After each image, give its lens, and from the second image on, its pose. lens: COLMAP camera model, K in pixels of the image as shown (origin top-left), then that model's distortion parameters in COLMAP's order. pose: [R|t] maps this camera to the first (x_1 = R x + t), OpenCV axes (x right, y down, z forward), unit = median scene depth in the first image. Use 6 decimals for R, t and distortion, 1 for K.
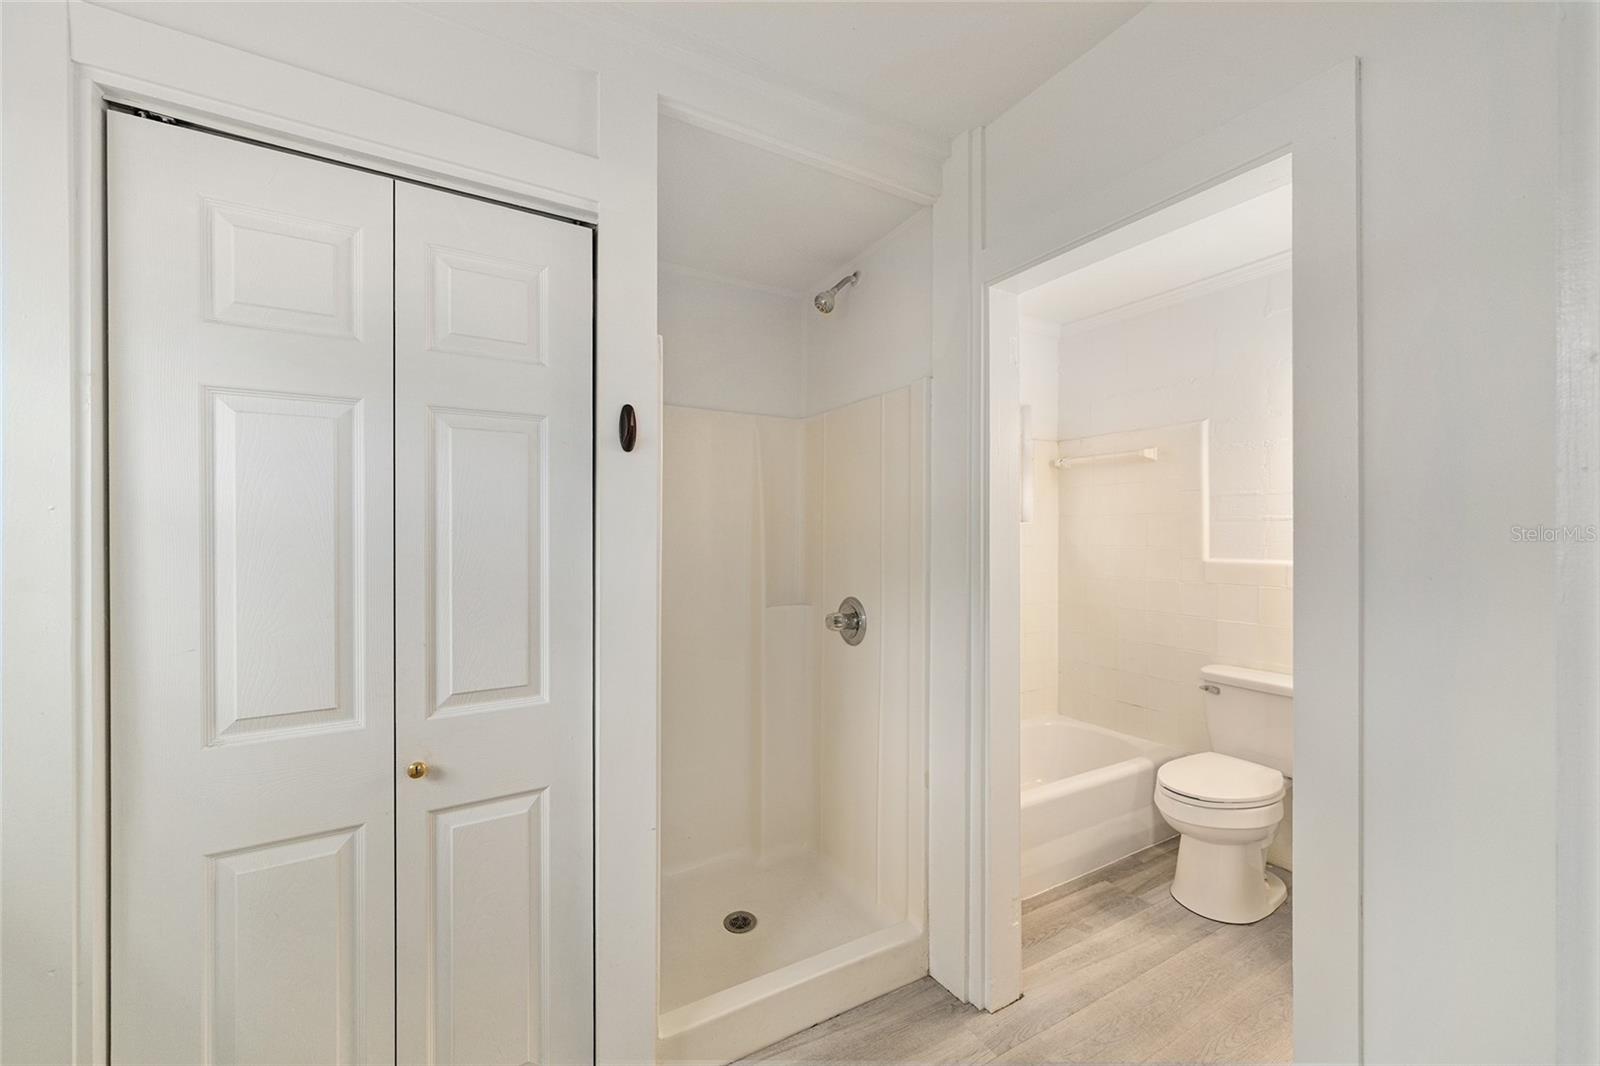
lens RADIAL K [[636.8, 0, 799.4], [0, 636.8, 530.9], [0, 0, 1]] dist [0.001053, 0.000169]
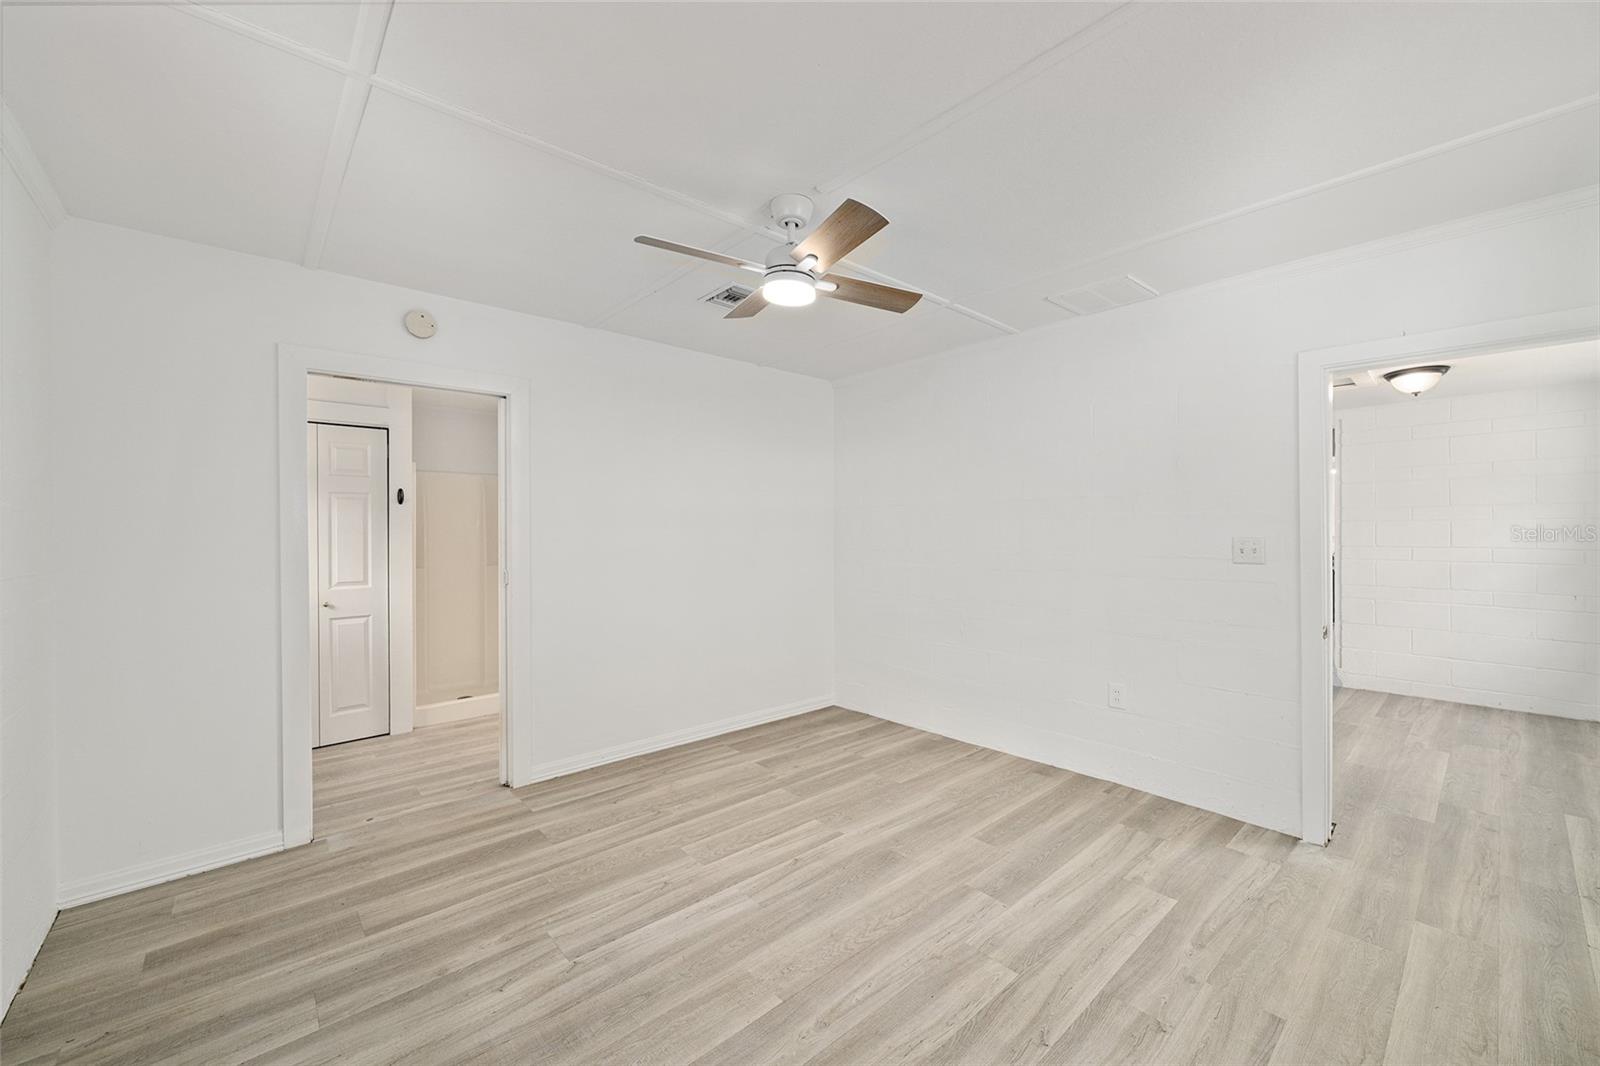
lens RADIAL K [[626.8, 0, 801.9], [0, 626.8, 525.4], [0, 0, 1]] dist [0.000261, -0.000052]
pose [[0.979970, -0.007459, 0.199007, 1.037954], [0.008099, 0.999964, -0.002402, -0.002910], [-0.198982, 0.003966, 0.979995, -2.369070]]
